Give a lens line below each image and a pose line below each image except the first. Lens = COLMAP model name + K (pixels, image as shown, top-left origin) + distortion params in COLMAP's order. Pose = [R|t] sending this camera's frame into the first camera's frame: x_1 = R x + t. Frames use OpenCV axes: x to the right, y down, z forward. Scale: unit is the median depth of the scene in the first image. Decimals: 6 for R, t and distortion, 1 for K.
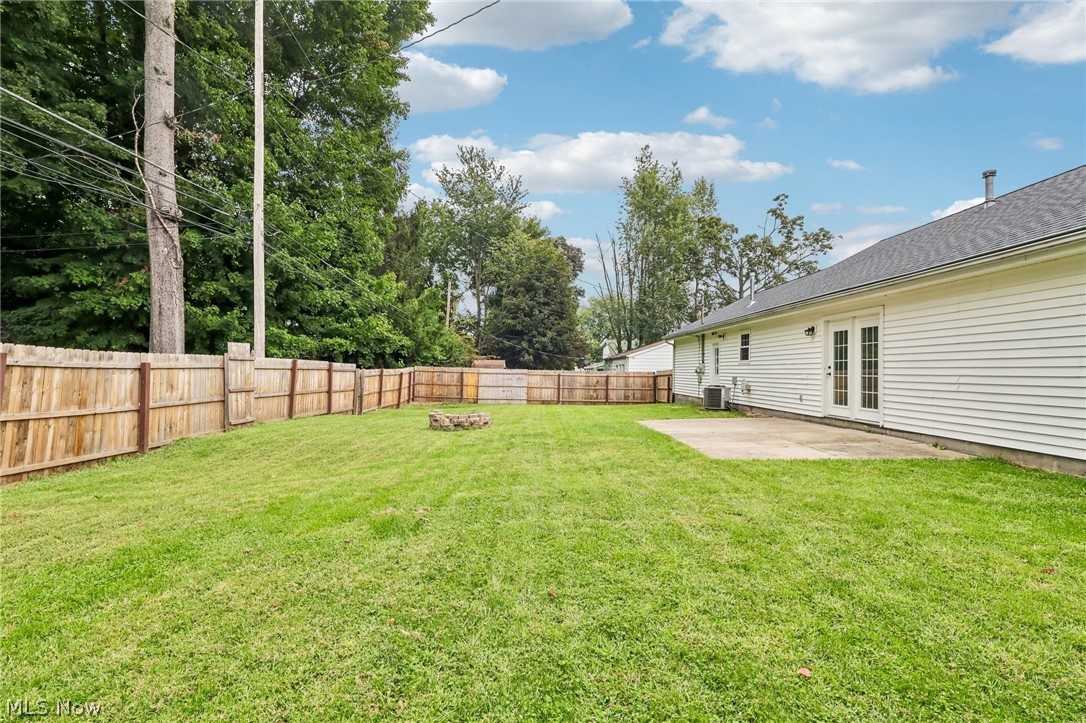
lens RADIAL K [[521.6, 0, 548.1], [0, 521.6, 367.2], [0, 0, 1]] dist [-0.016600, 0.003032]
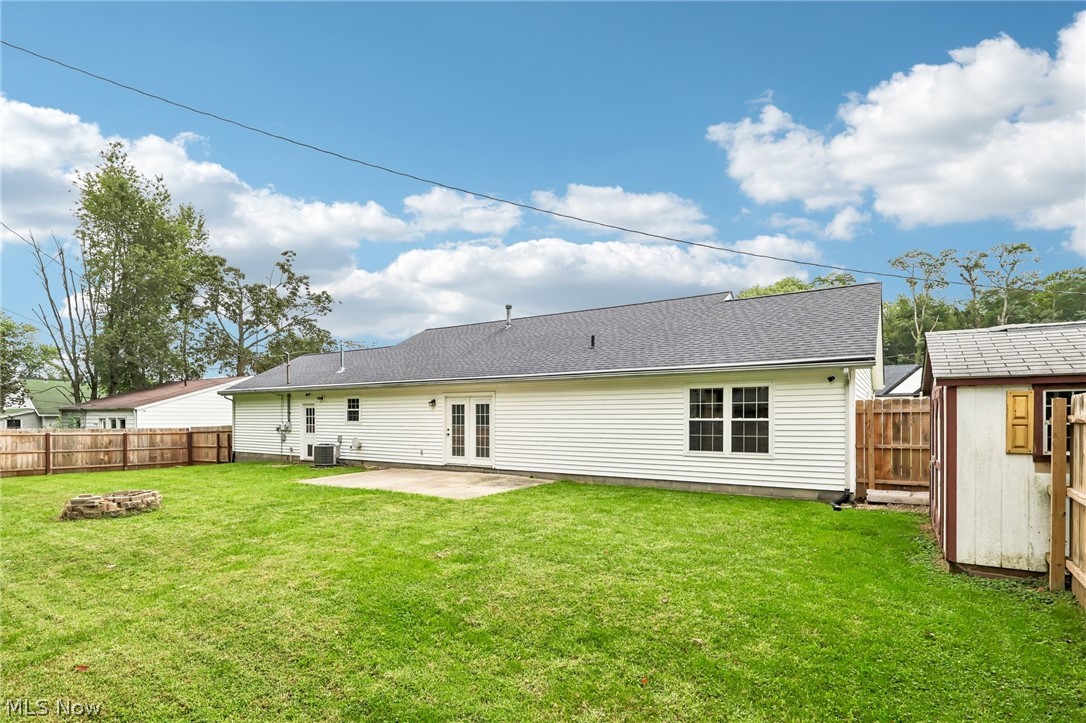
lens RADIAL K [[521.6, 0, 552.8], [0, 521.6, 430.1], [0, 0, 1]] dist [-0.016600, 0.003032]
pose [[0.546023, -0.022851, 0.837459, -0.233494], [-0.004587, 0.999531, 0.030264, -0.020331], [-0.837758, -0.020366, 0.545662, -0.006861]]
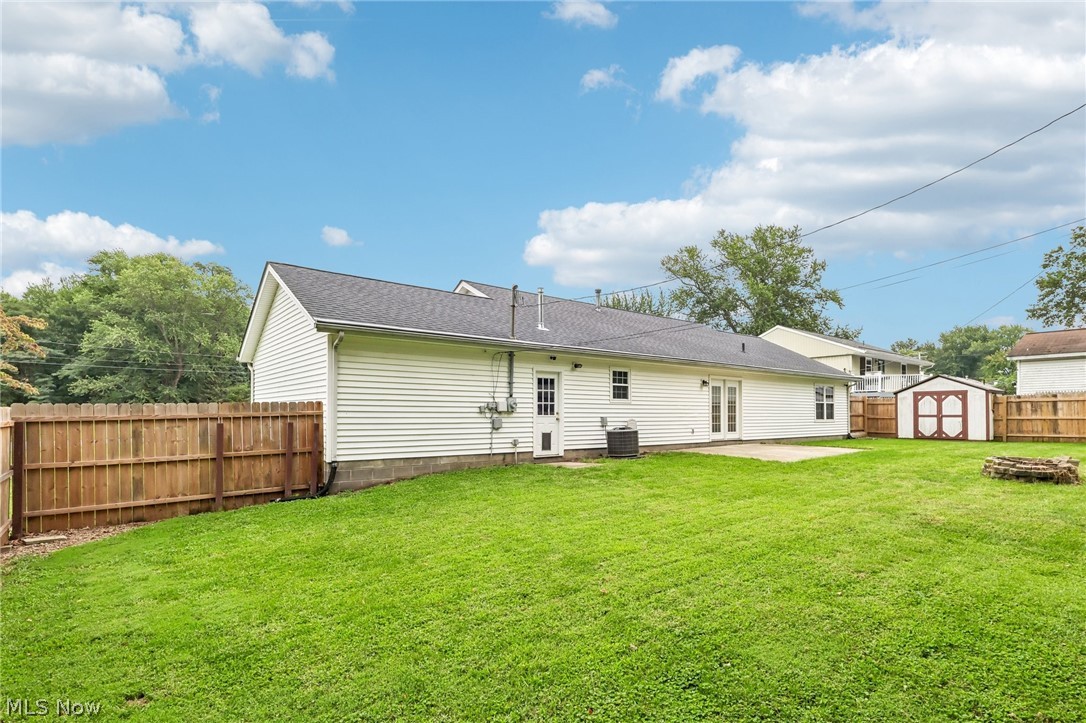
lens RADIAL K [[521.6, 0, 526.1], [0, 521.6, 397.3], [0, 0, 1]] dist [-0.016600, 0.003032]
pose [[-0.581368, 0.020227, 0.813389, -0.188094], [-0.010055, 0.999436, -0.032040, 0.010161], [-0.813579, -0.026806, -0.580837, 1.110086]]
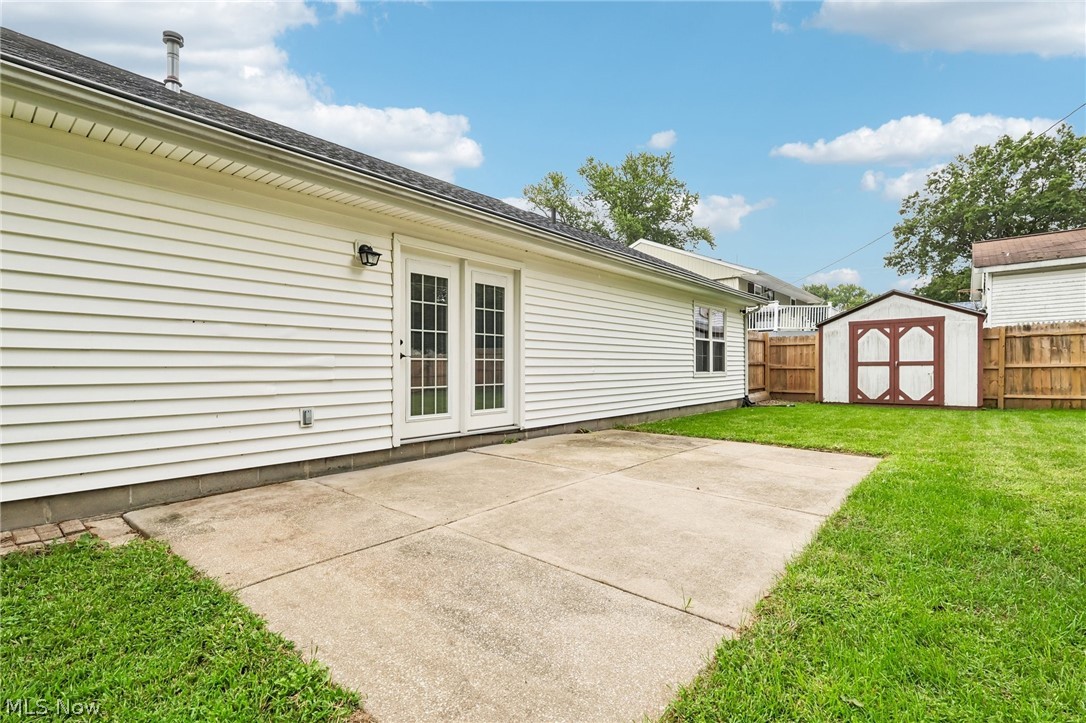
lens RADIAL K [[521.6, 0, 542.0], [0, 521.6, 360.4], [0, 0, 1]] dist [-0.016600, 0.003032]
pose [[-0.758784, 0.010185, 0.651263, 0.057937], [-0.000952, 0.999859, -0.016745, 0.012254], [-0.651342, -0.013326, -0.758667, 0.609726]]
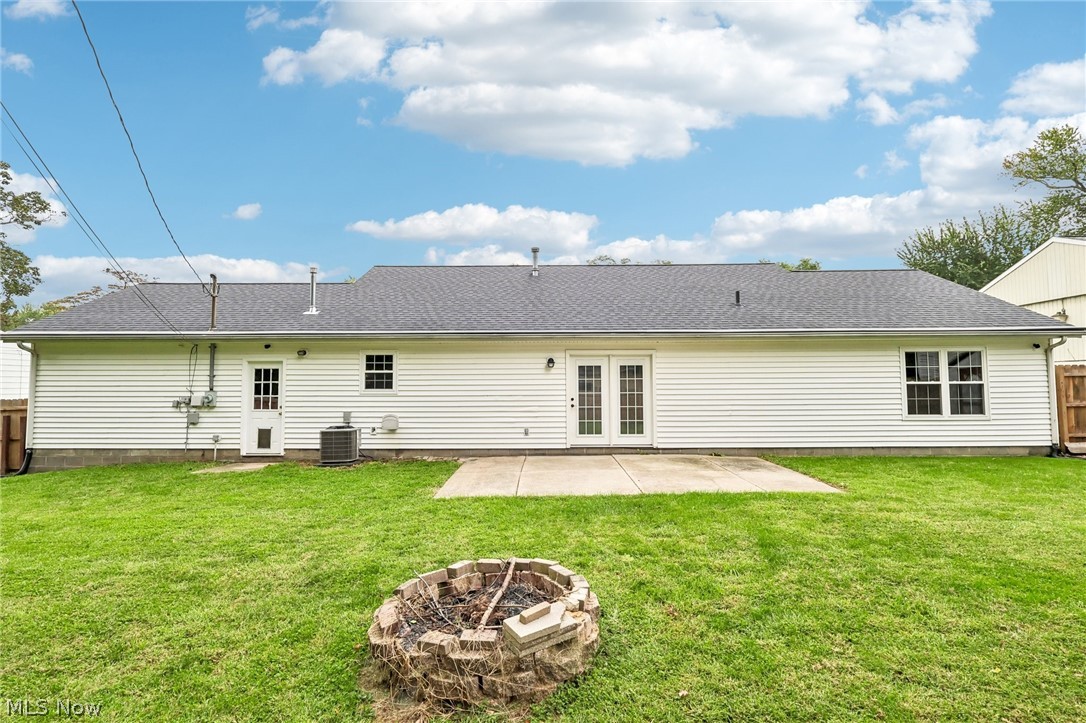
lens RADIAL K [[521.6, 0, 536.5], [0, 521.6, 351.2], [0, 0, 1]] dist [-0.016600, 0.003032]
pose [[0.034726, 0.063303, 0.997390, -0.244168], [-0.002868, 0.997994, -0.063242, -0.014018], [-0.999393, -0.000665, 0.034838, 0.491461]]
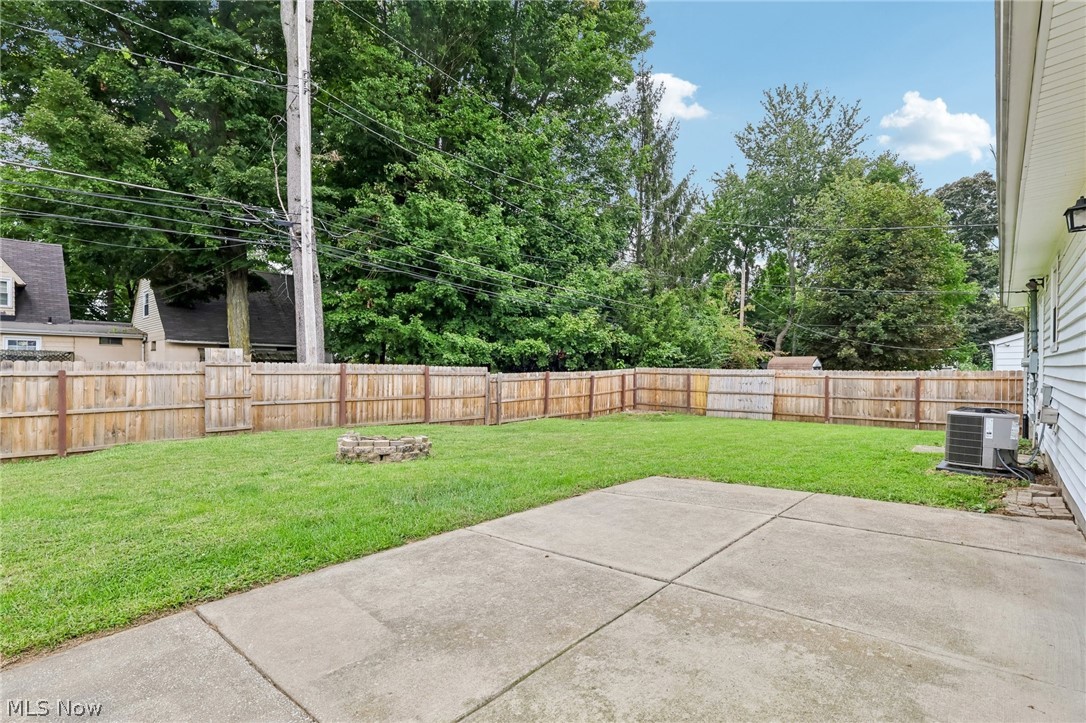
lens RADIAL K [[521.6, 0, 529.2], [0, 521.6, 377.4], [0, 0, 1]] dist [-0.016600, 0.003032]
pose [[0.719344, -0.001324, -0.694653, 0.238610], [0.014826, 0.999800, 0.013448, 0.000585], [0.694496, -0.019973, 0.719220, 0.320823]]
